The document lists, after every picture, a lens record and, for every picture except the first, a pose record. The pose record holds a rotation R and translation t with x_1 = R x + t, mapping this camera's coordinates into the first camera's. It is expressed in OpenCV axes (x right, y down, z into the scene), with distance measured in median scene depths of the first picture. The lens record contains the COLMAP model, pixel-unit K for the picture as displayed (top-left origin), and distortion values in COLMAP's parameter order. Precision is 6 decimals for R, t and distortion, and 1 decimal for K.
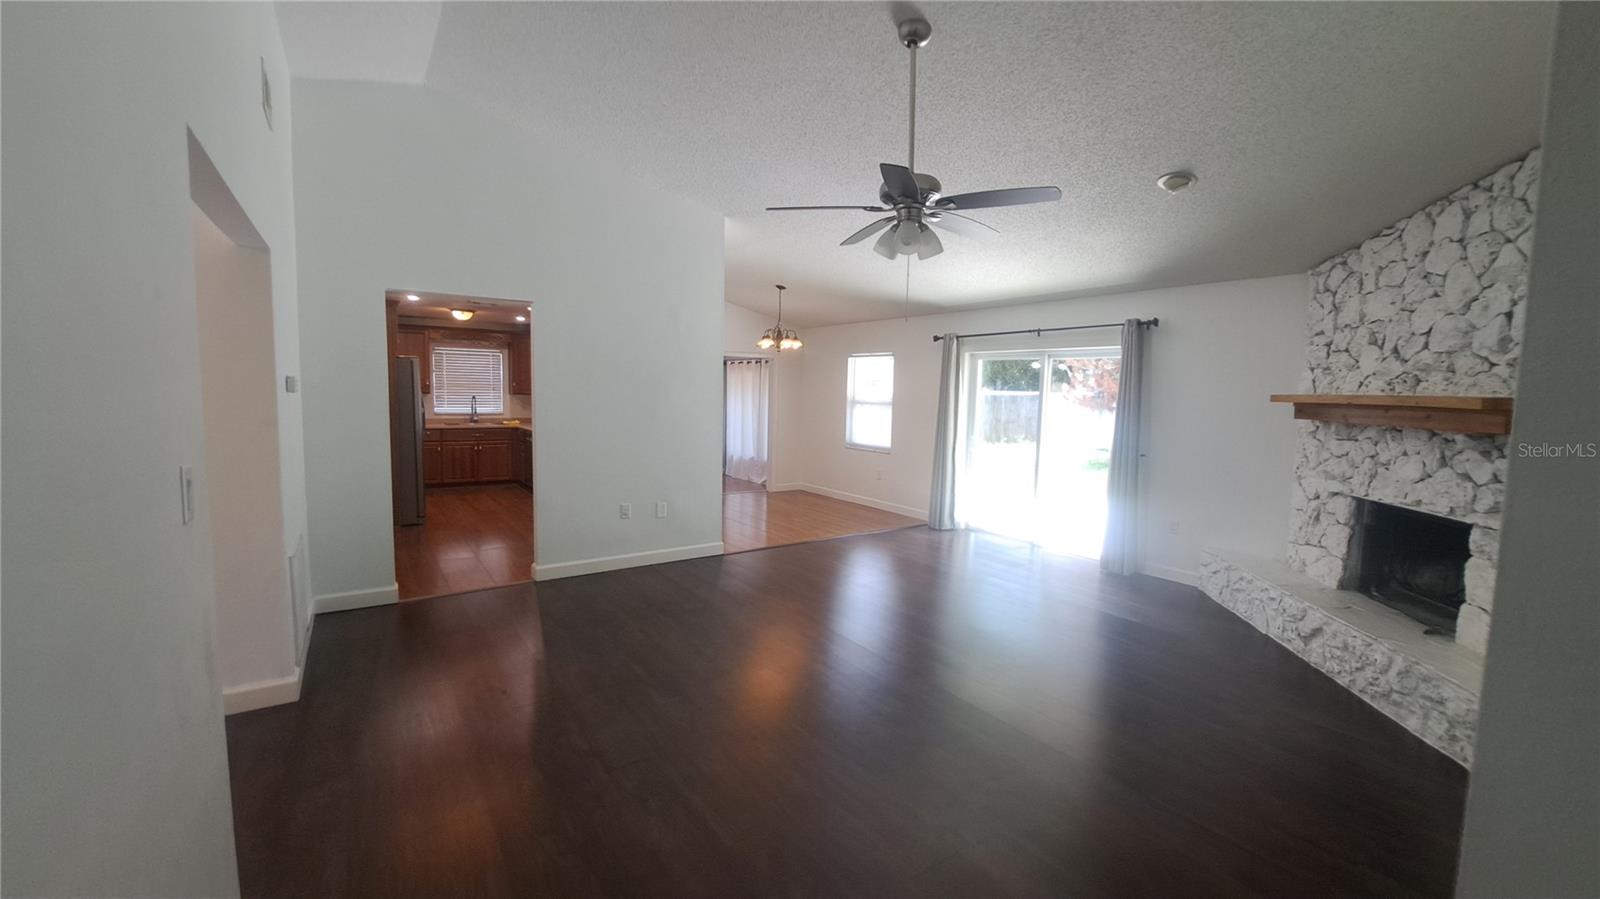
lens RADIAL K [[633.4, 0, 821.9], [0, 633.4, 444.9], [0, 0, 1]] dist [-0.012712, 0.000034]
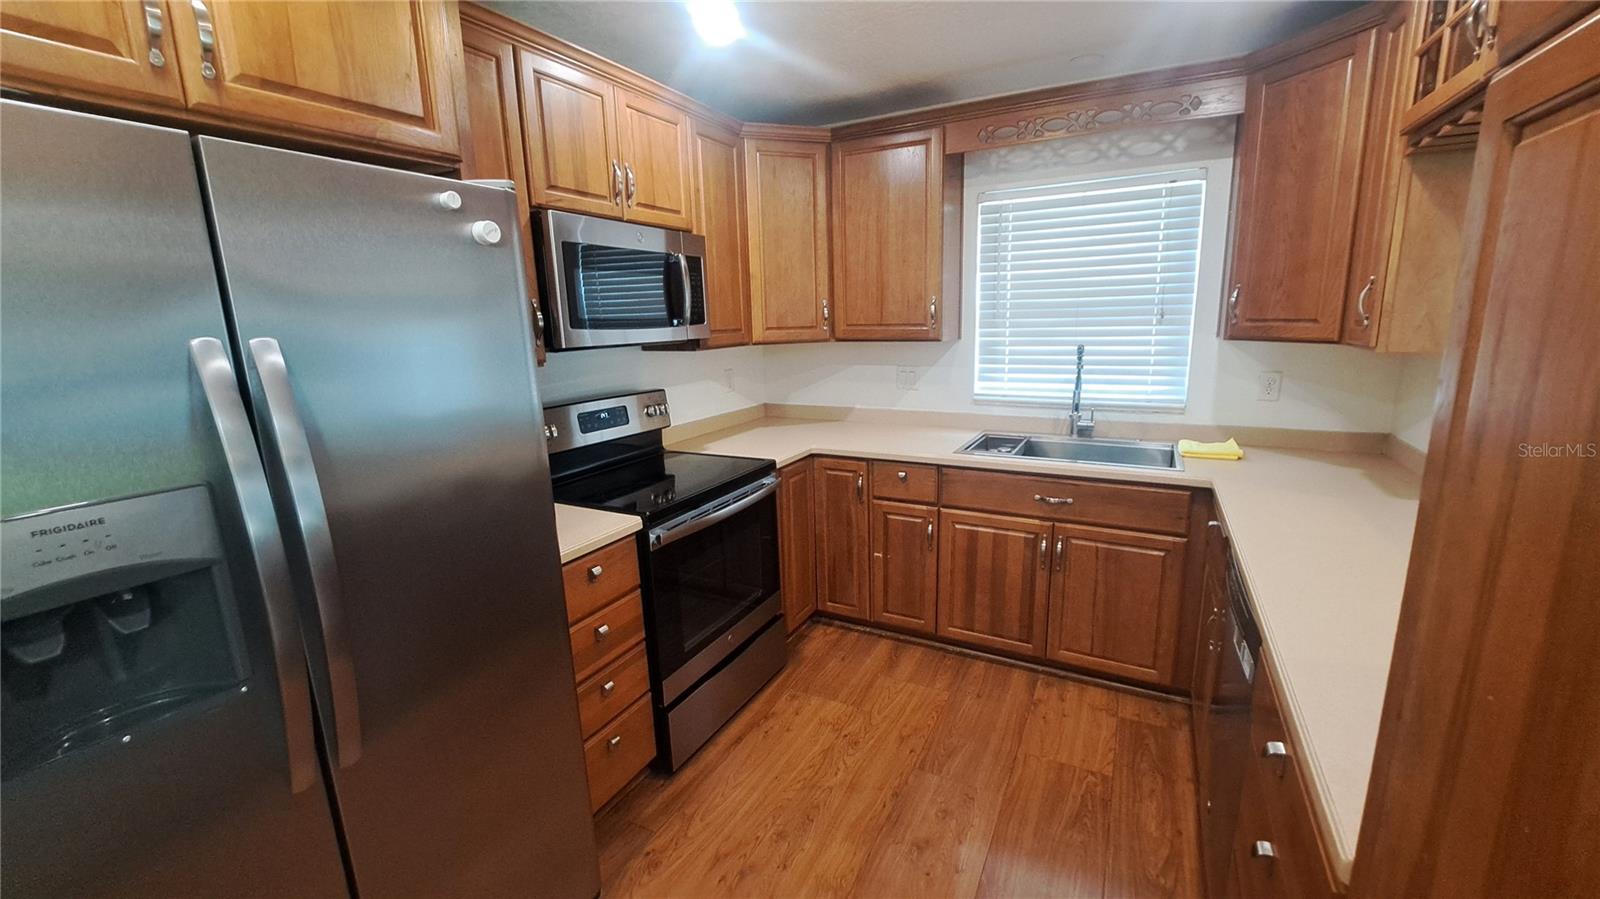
lens RADIAL K [[633.4, 0, 821.9], [0, 633.4, 444.9], [0, 0, 1]] dist [-0.012712, 0.000034]
pose [[0.448899, 0.151807, -0.880593, -0.410315], [-0.039884, 0.987886, 0.149972, -0.084967], [0.892692, -0.032200, 0.449516, 0.908860]]
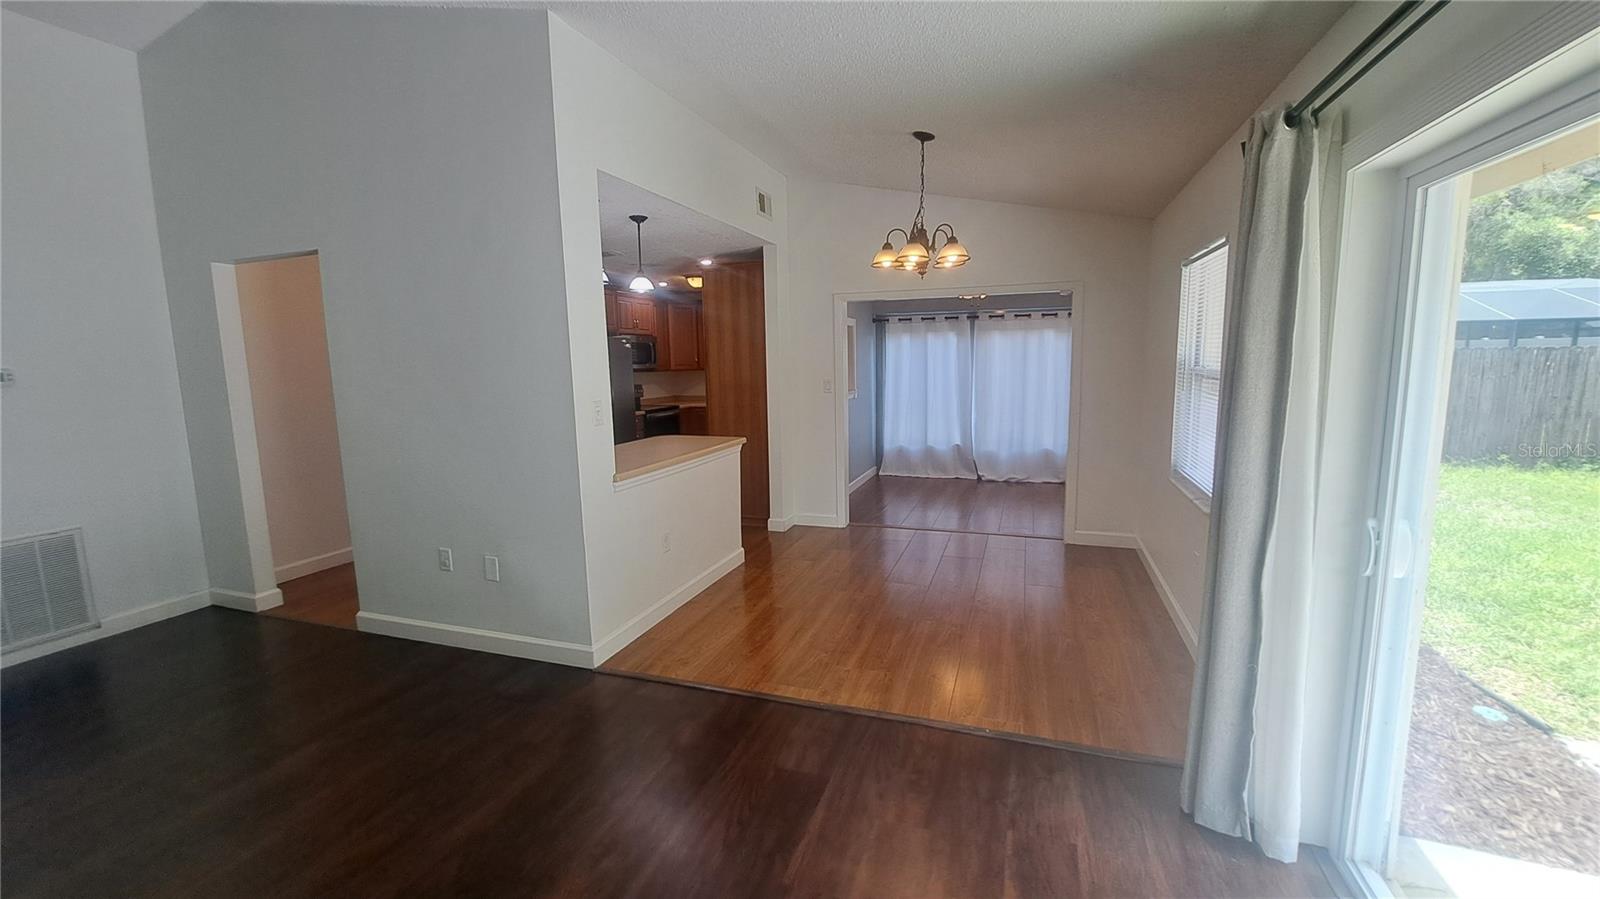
lens RADIAL K [[633.4, 0, 821.9], [0, 633.4, 444.9], [0, 0, 1]] dist [-0.012712, 0.000034]
pose [[0.581501, 0.079964, -0.809606, 0.273552], [-0.039172, 0.996756, 0.070314, -0.045513], [0.812602, -0.009174, 0.582747, 0.619065]]
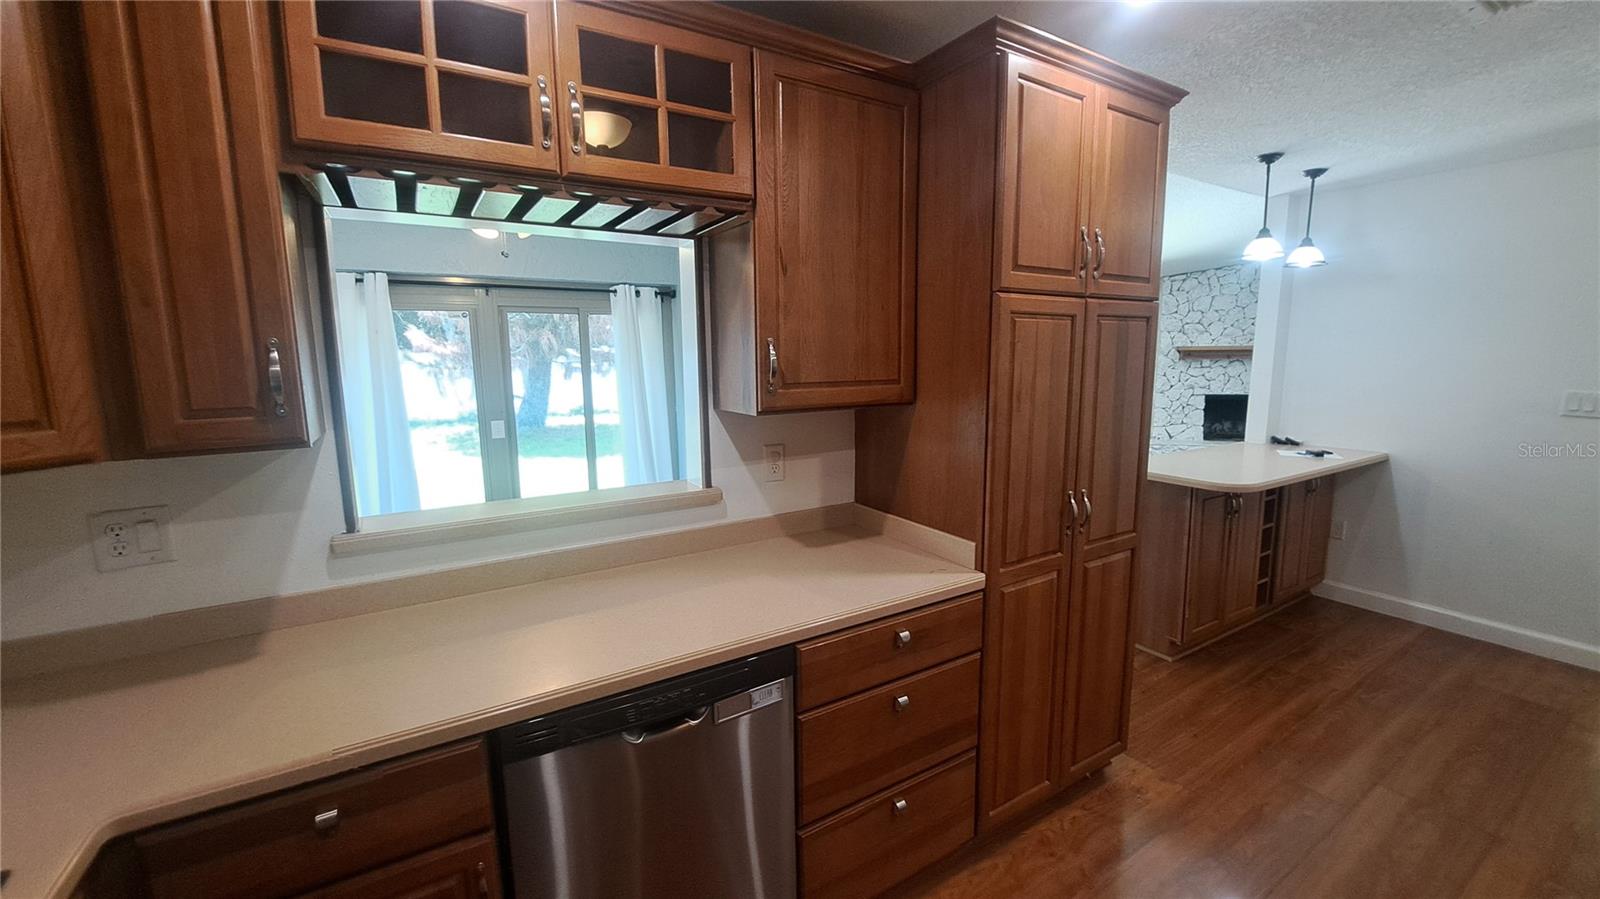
lens RADIAL K [[633.4, 0, 821.9], [0, 633.4, 444.9], [0, 0, 1]] dist [-0.012712, 0.000034]
pose [[0.070532, -0.167172, 0.983402, -0.655094], [0.095281, 0.982478, 0.160181, -0.104258], [-0.992949, 0.082401, 0.085225, 1.041370]]
